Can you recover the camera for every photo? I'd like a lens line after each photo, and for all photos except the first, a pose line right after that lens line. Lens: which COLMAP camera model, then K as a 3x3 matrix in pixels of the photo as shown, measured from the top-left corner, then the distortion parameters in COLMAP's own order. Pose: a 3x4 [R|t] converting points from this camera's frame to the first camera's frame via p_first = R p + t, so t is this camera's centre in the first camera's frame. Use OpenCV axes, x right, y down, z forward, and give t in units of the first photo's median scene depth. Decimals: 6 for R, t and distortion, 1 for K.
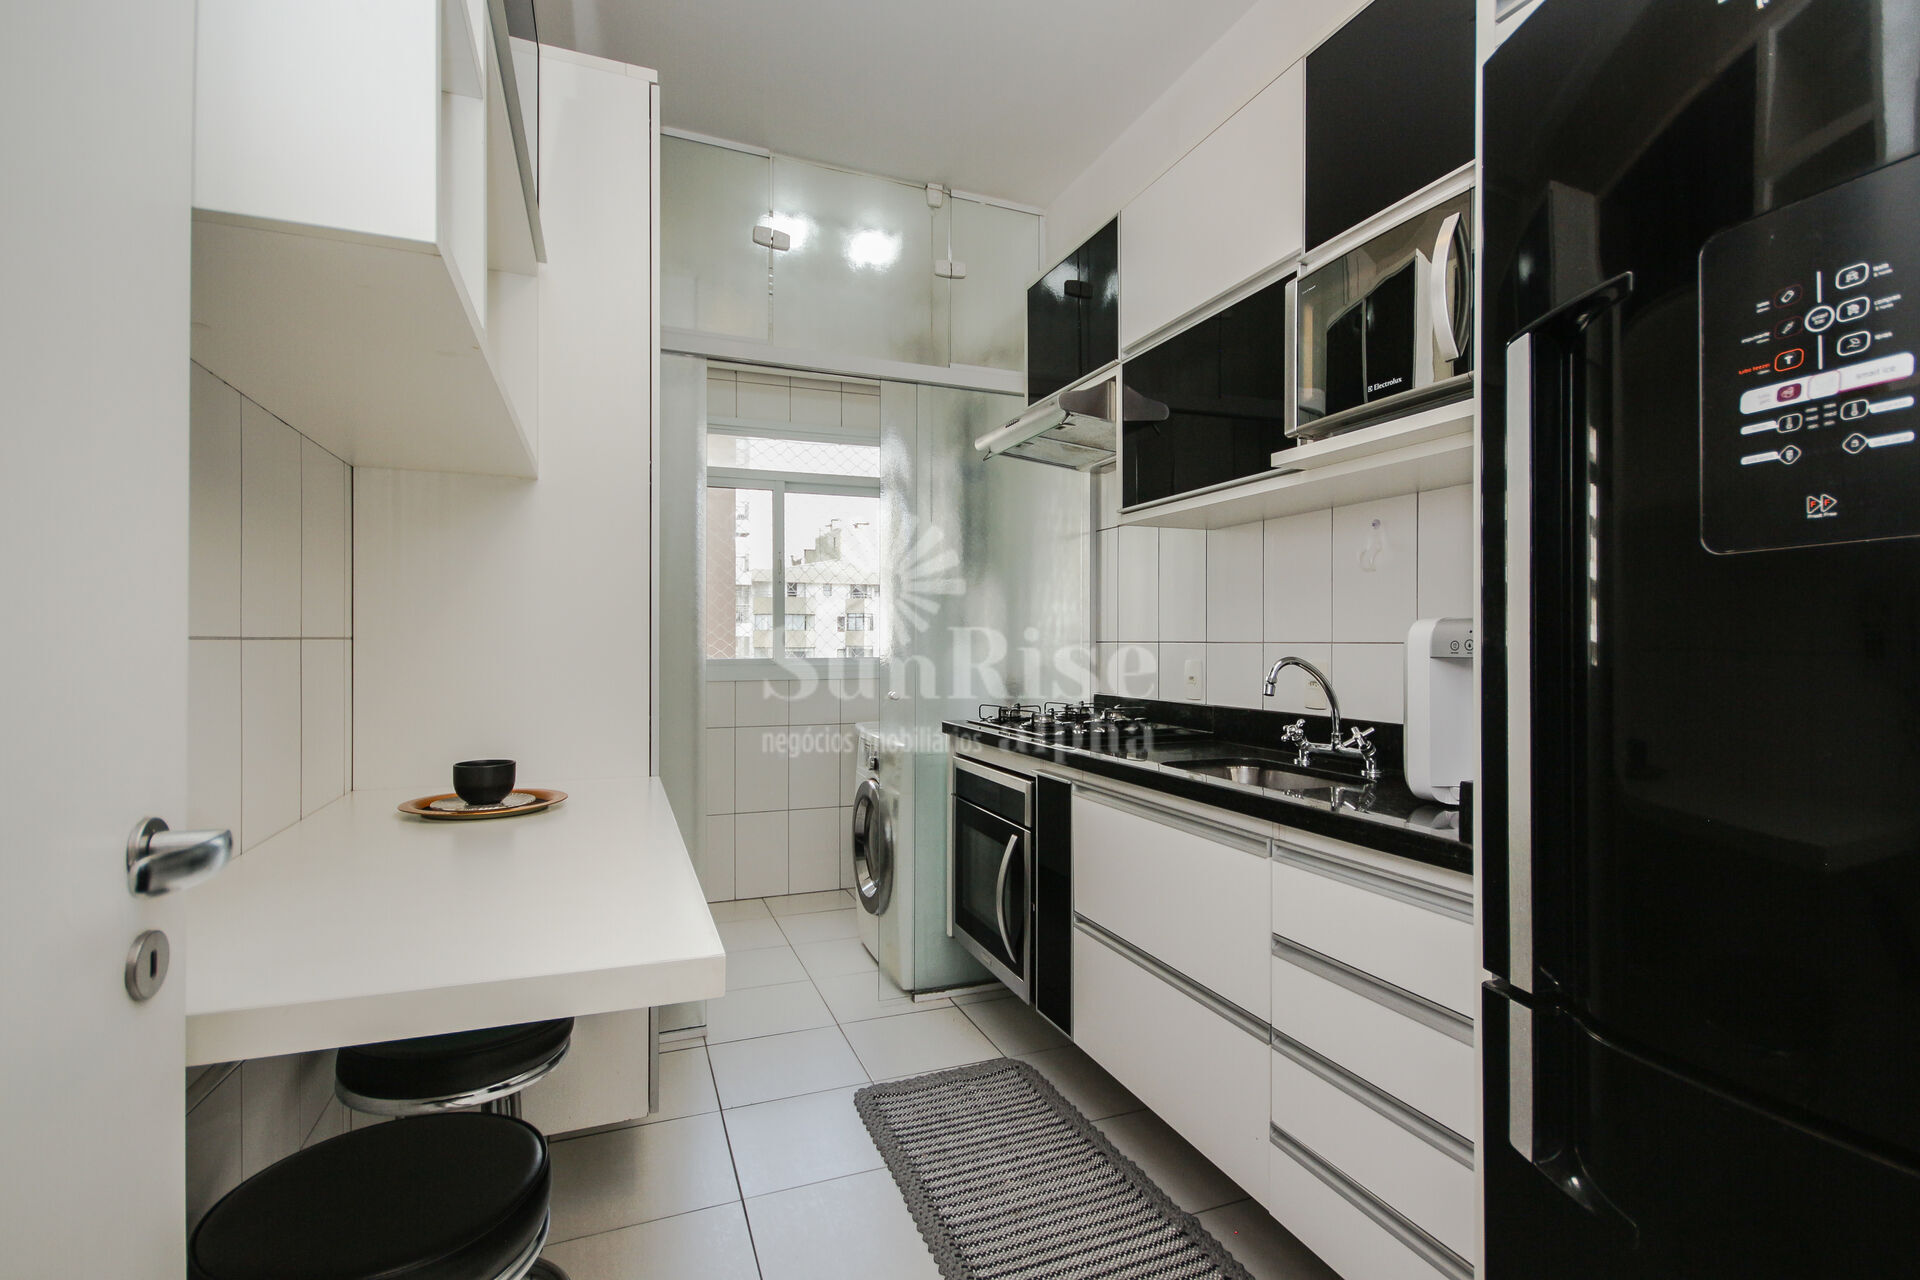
lens RADIAL K [[907.6, 0, 973.5], [0, 907.6, 643.7], [0, 0, 1]] dist [0.000349, -0.000545]
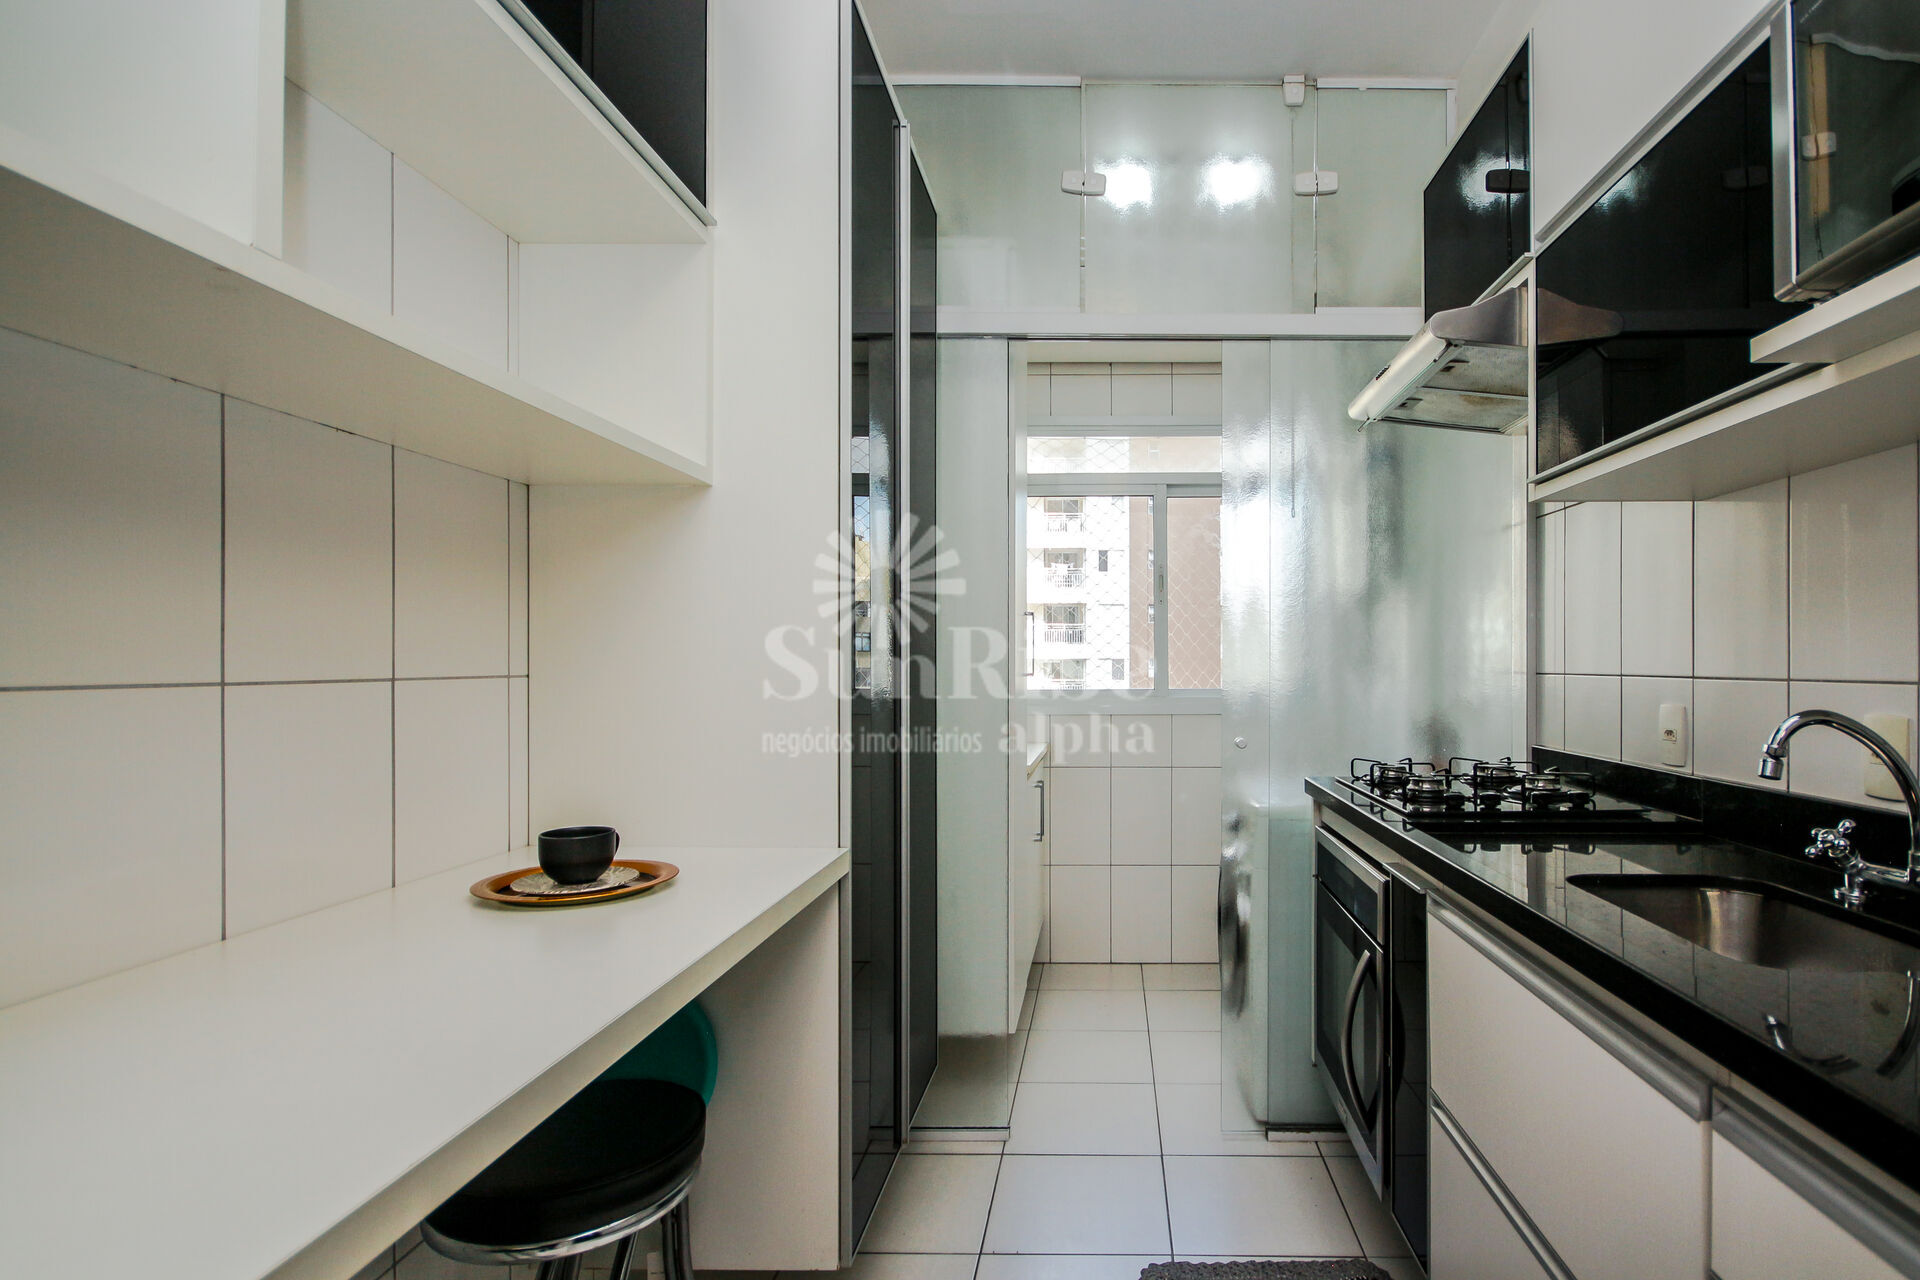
lens RADIAL K [[944.7, 0, 1101.9], [0, 944.7, 666.0], [0, 0, 1]] dist [0.002953, -0.000024]
pose [[0.923966, -0.001350, -0.382472, 0.131983], [0.001381, 0.999999, -0.000194, -0.010259], [0.382472, -0.000348, 0.923967, 0.235086]]
